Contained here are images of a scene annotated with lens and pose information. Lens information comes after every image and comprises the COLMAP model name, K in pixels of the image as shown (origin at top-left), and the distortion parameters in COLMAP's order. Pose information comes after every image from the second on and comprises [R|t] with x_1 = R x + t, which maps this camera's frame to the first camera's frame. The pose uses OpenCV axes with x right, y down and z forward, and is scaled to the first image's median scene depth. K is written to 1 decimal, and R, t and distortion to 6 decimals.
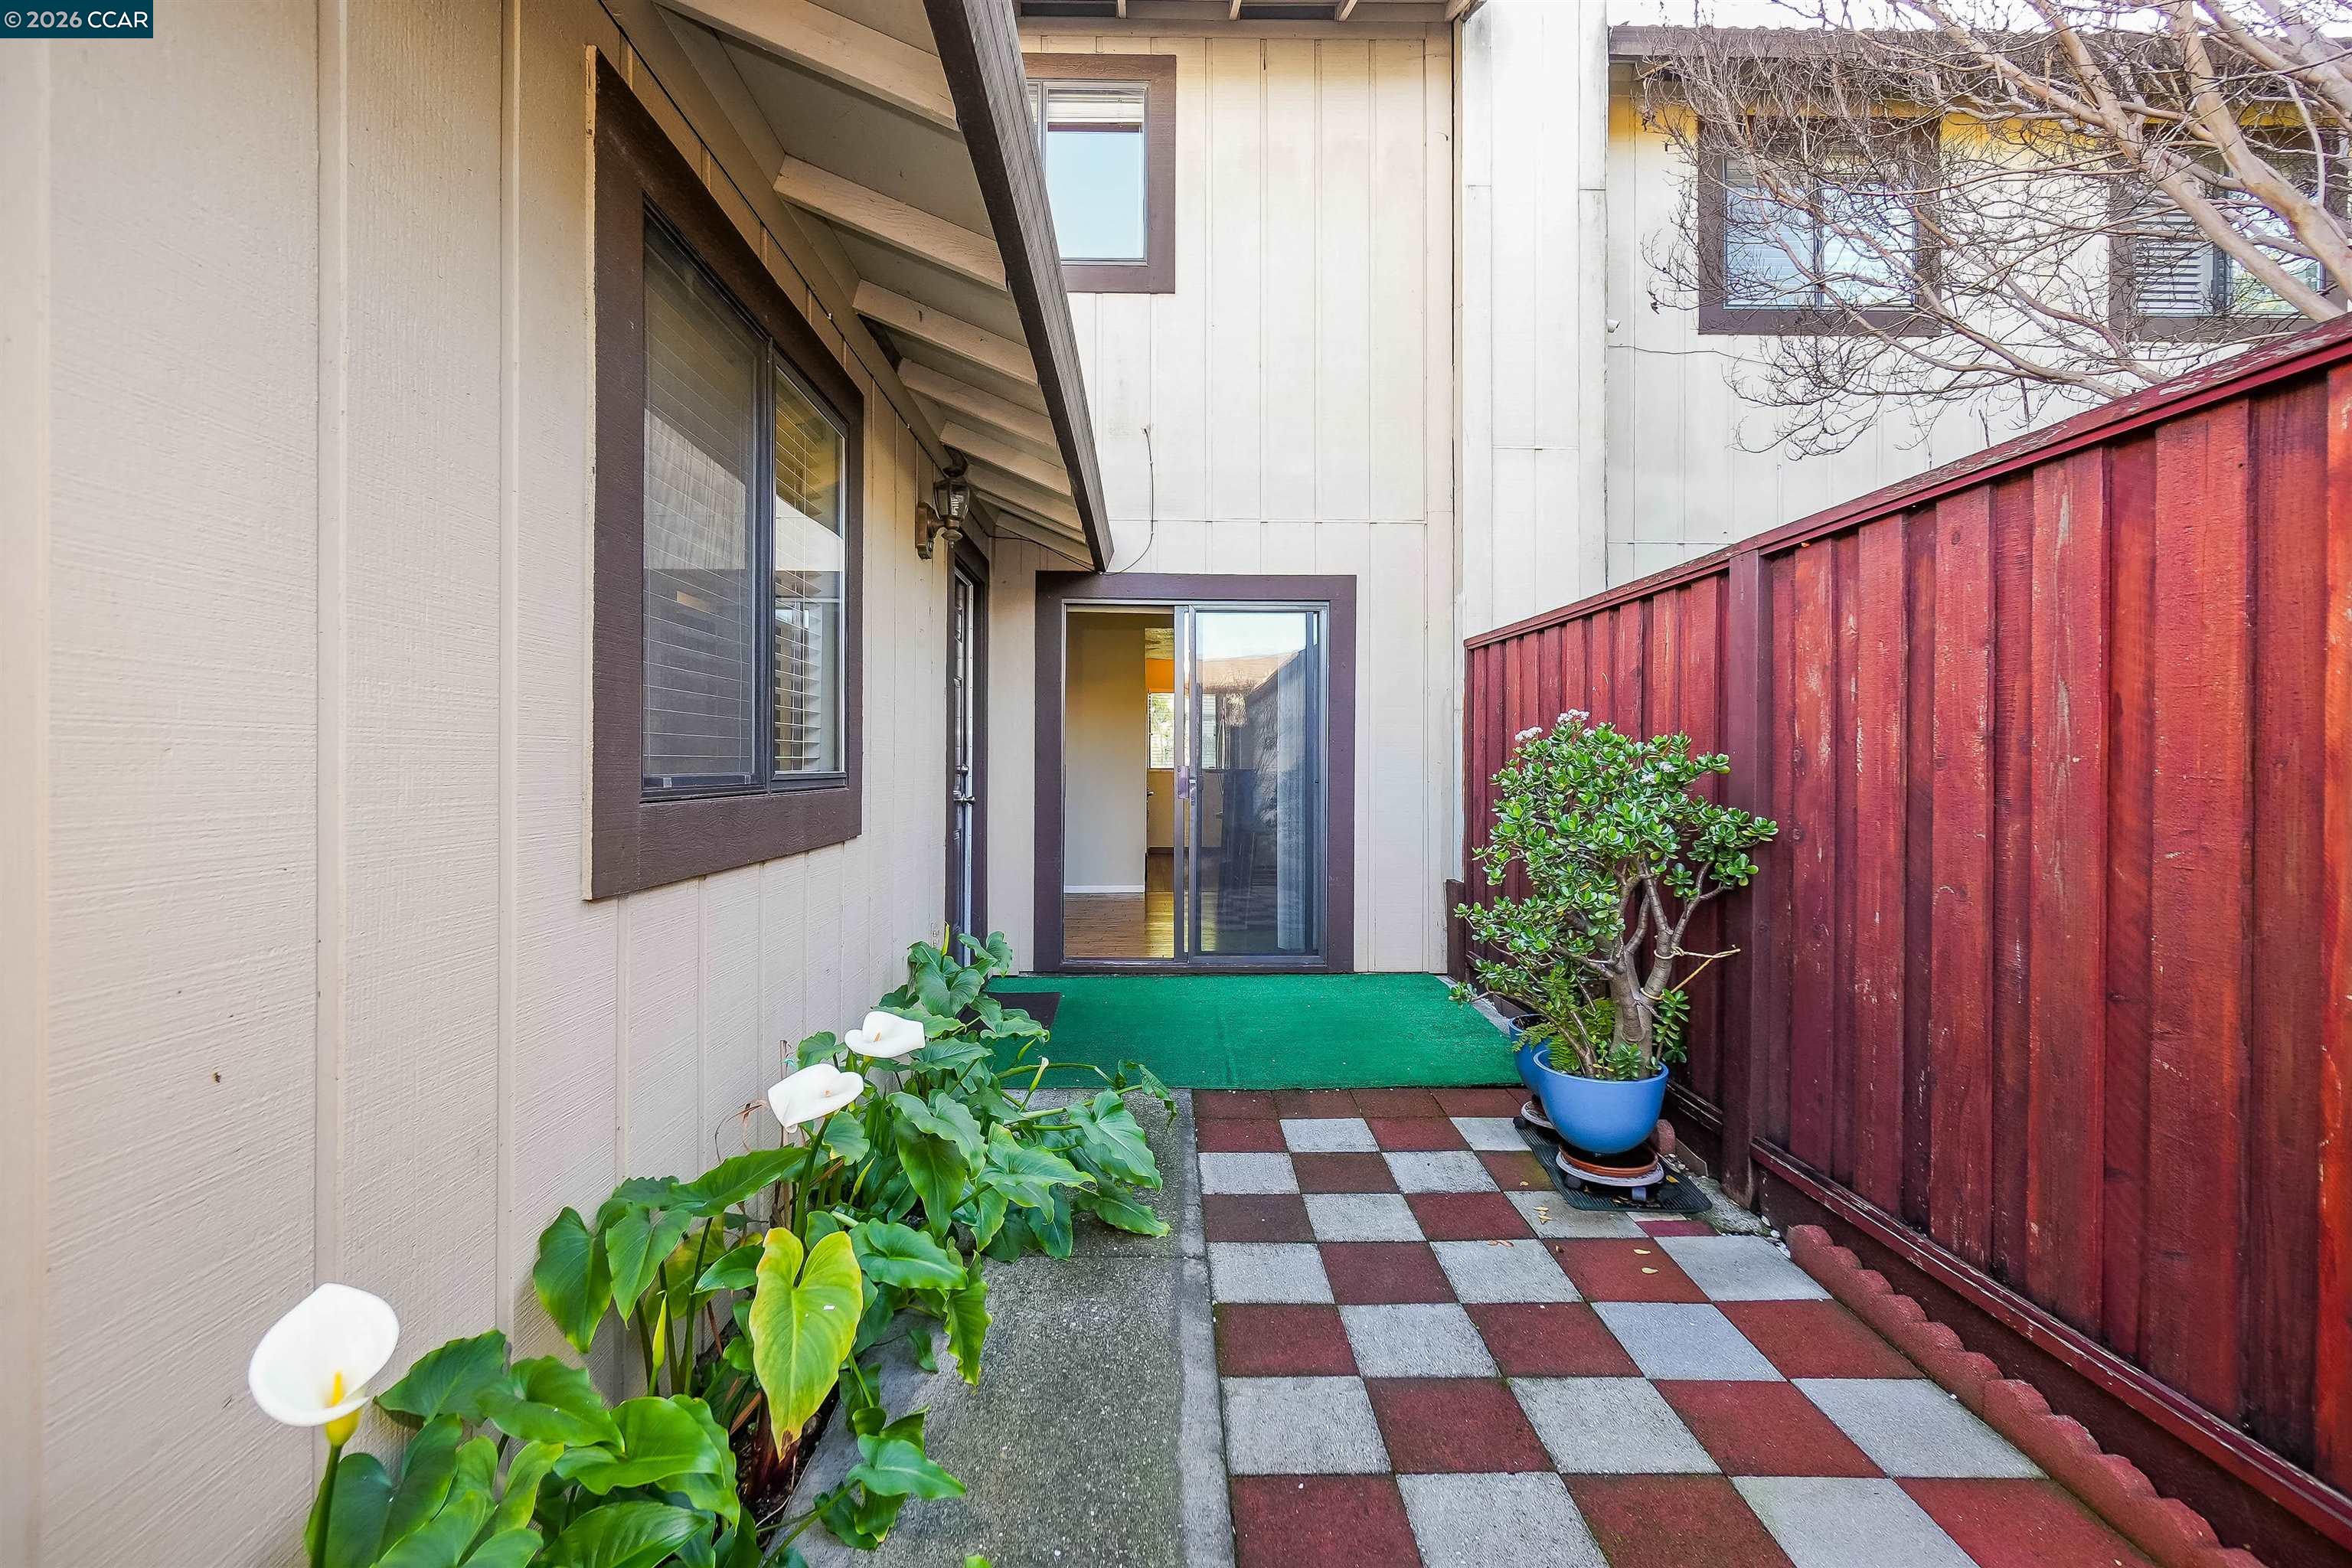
lens RADIAL K [[1025.4, 0, 1173.0], [0, 1025.4, 759.5], [0, 0, 1]] dist [-0.000508, 0.000140]
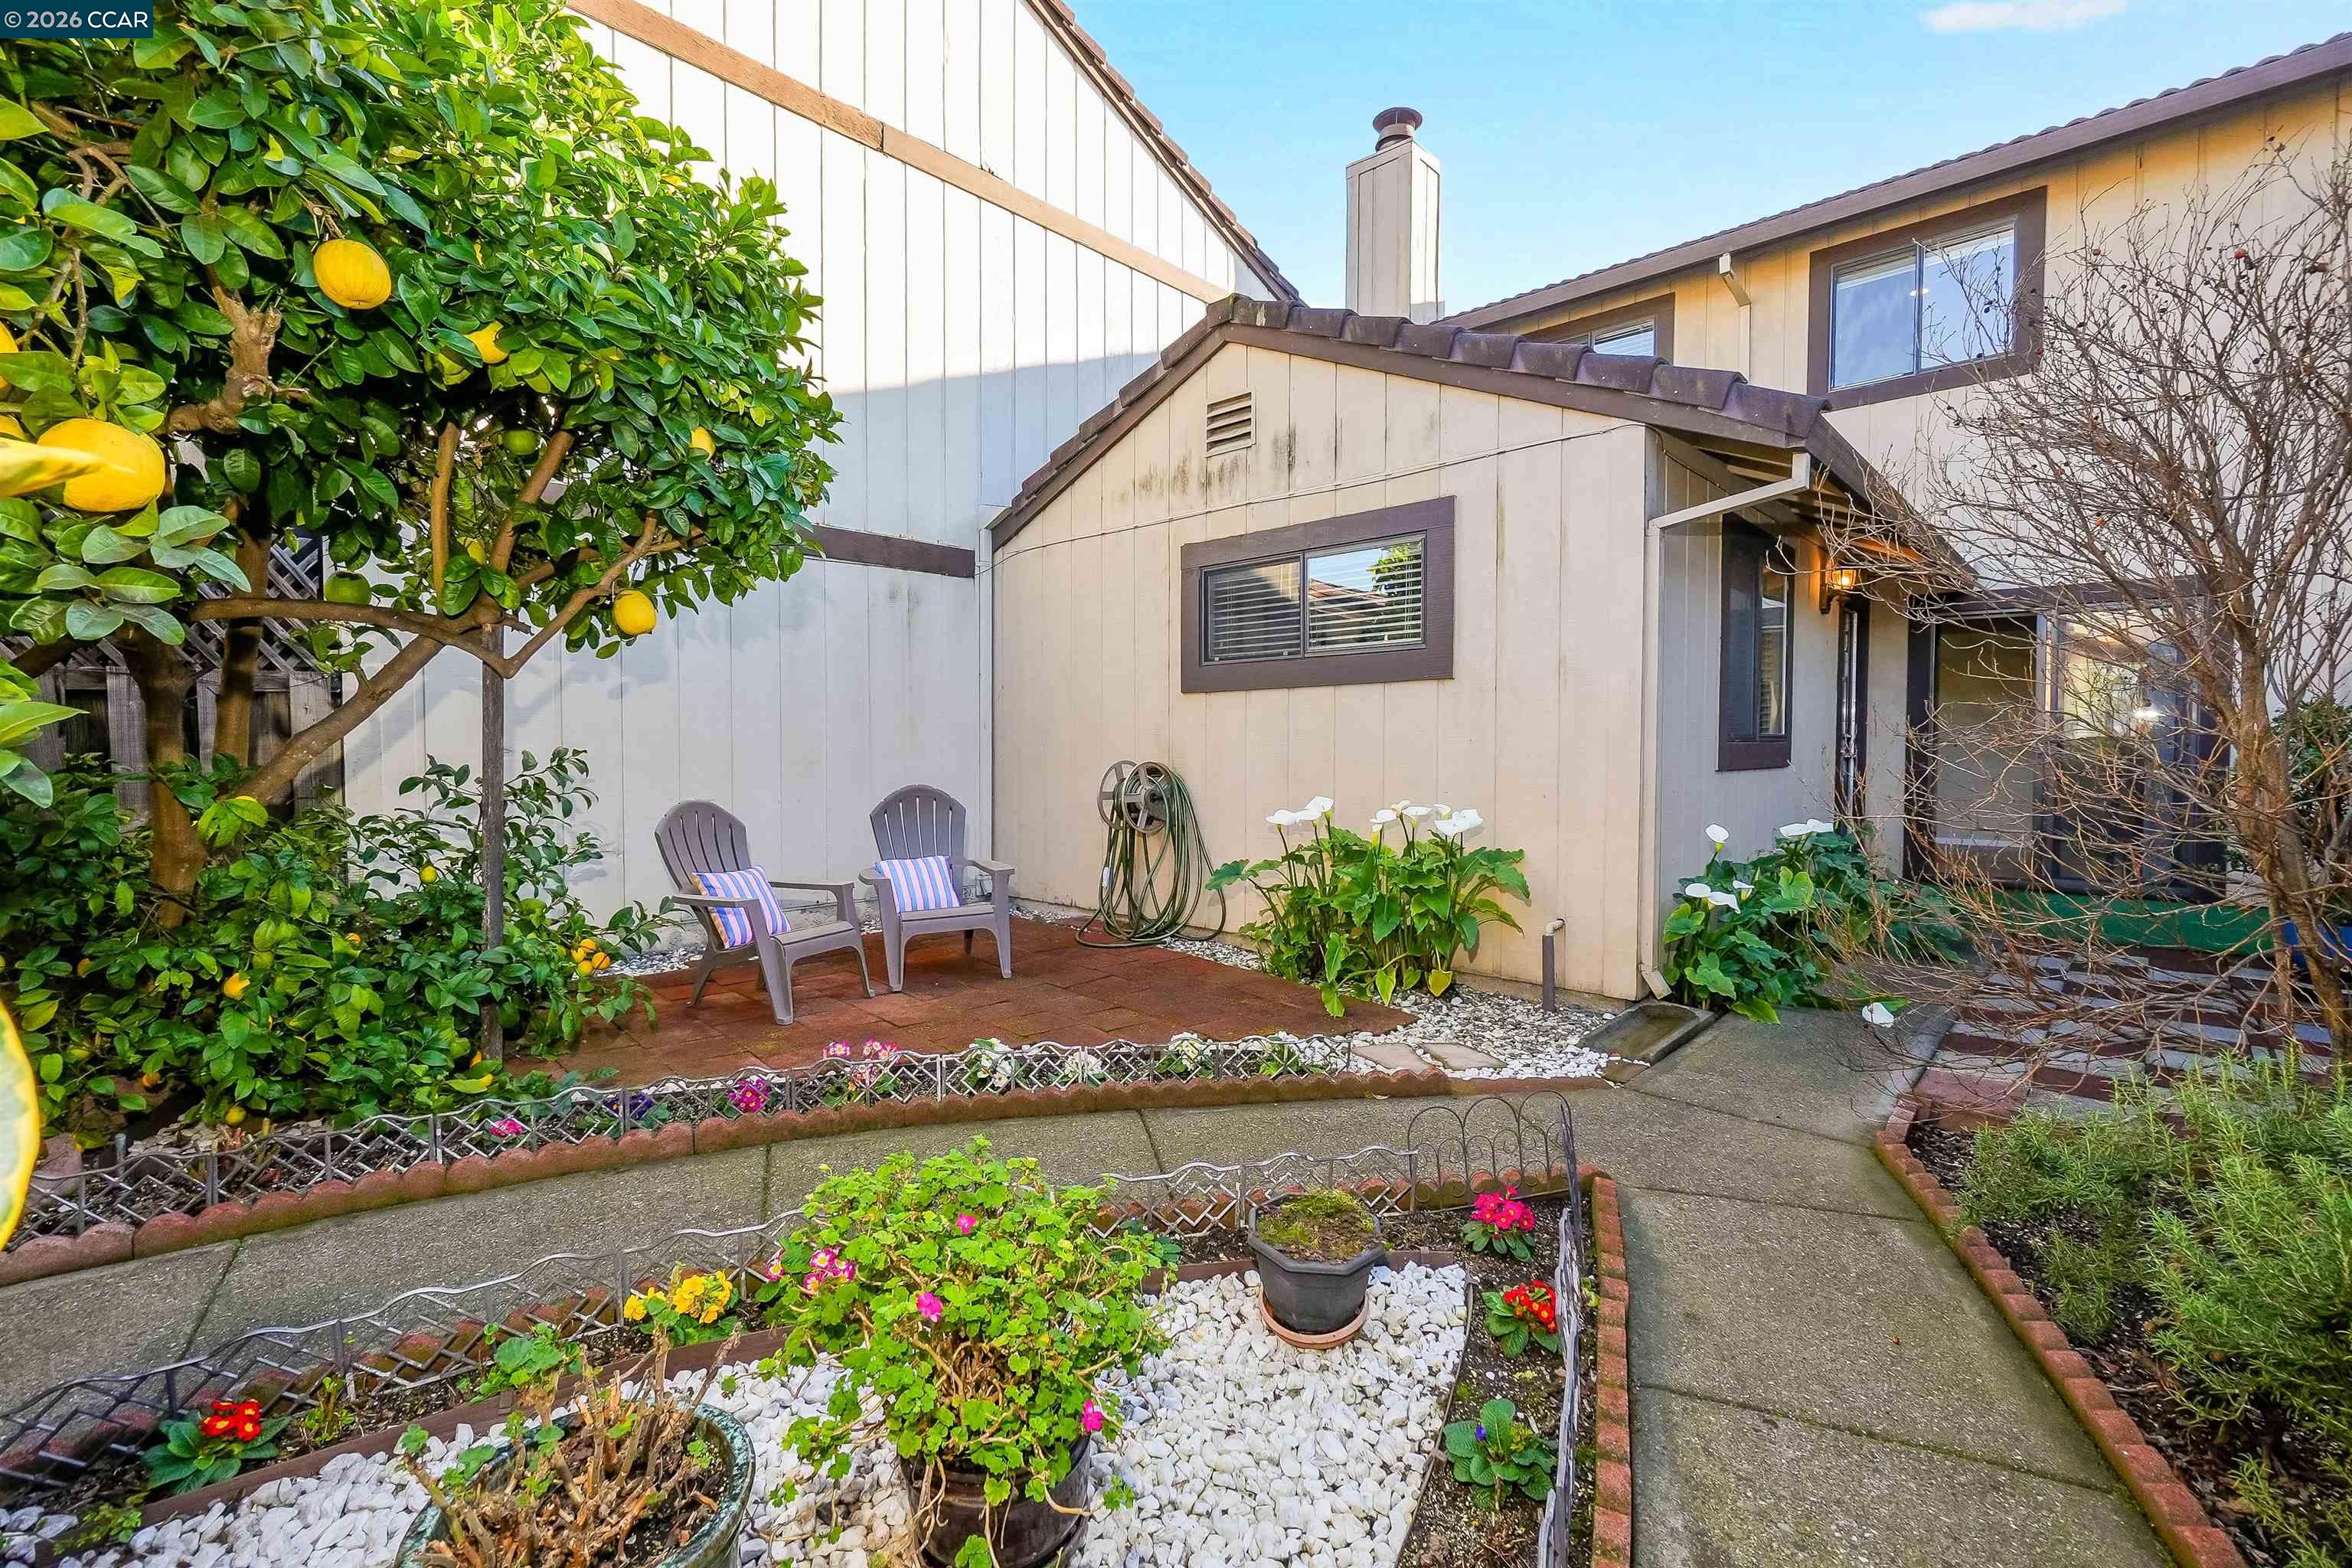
lens RADIAL K [[1025.4, 0, 1173.0], [0, 1025.4, 759.5], [0, 0, 1]] dist [-0.000508, 0.000140]
pose [[0.709755, 0.014498, -0.704299, 0.300594], [0.003628, 0.999700, 0.024236, 0.009111], [0.704439, -0.019757, 0.709490, -1.521324]]
